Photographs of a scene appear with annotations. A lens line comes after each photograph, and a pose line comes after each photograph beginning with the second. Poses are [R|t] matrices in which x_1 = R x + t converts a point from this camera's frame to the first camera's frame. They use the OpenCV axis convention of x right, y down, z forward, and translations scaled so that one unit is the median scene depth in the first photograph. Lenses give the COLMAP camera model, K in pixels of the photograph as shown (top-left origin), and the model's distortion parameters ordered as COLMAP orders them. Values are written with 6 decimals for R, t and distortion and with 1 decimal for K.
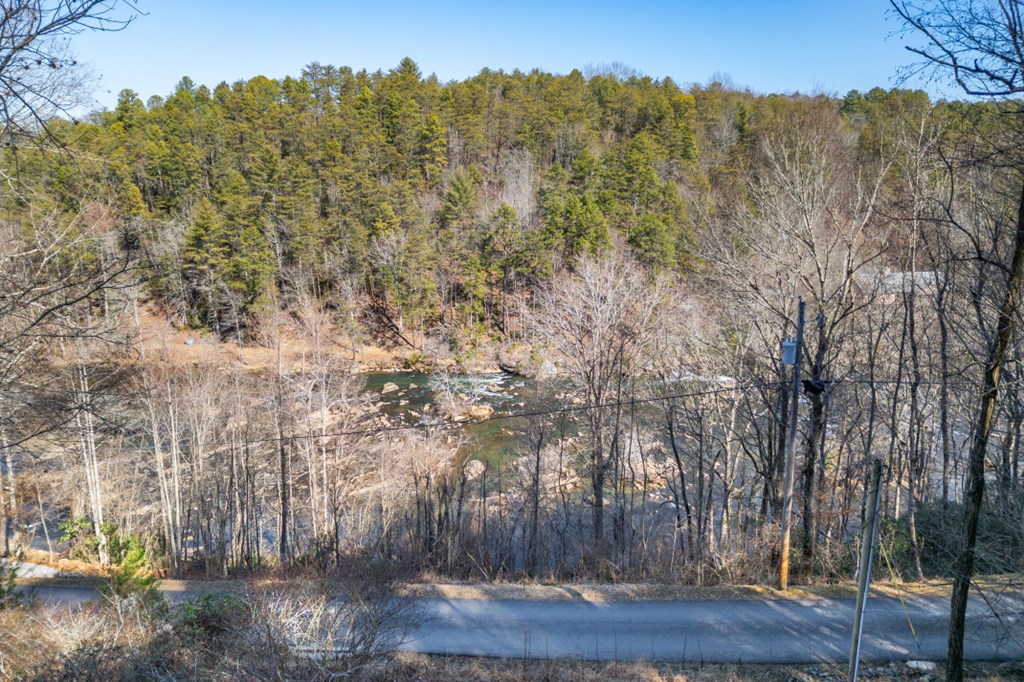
lens RADIAL K [[718.8, 0, 511.7], [0, 718.8, 344.4], [0, 0, 1]] dist [0.085174, -0.074407]
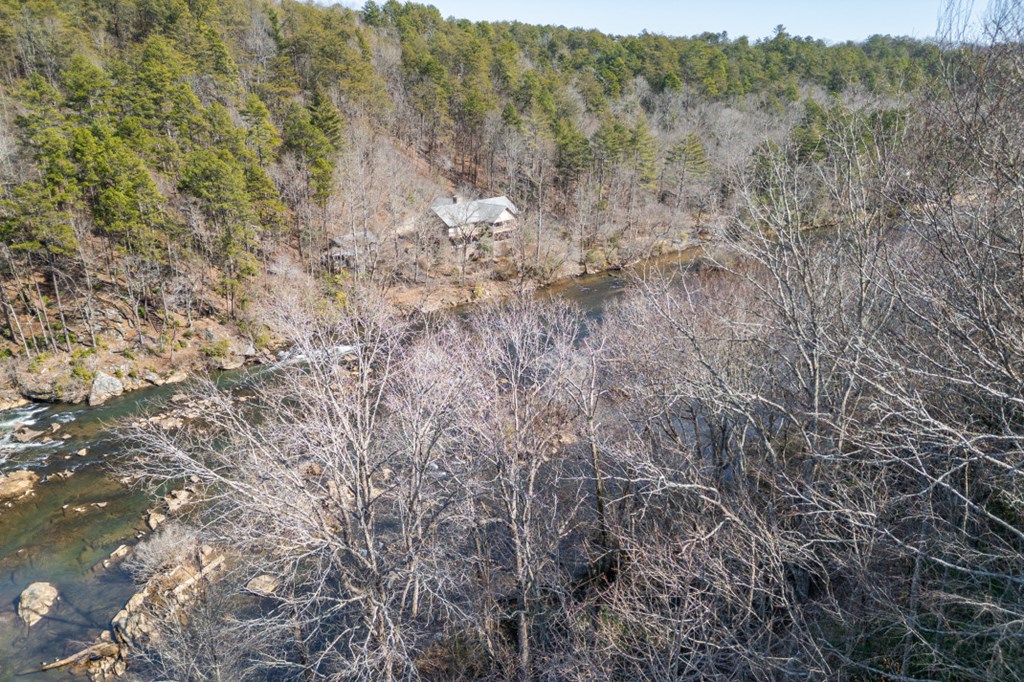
lens RADIAL K [[718.8, 0, 507.2], [0, 718.8, 387.5], [0, 0, 1]] dist [0.085174, -0.074407]
pose [[0.814981, -0.225721, 0.533718, -0.011605], [0.142429, 0.970790, 0.193082, -0.039957], [-0.561711, -0.081341, 0.823325, 0.166442]]
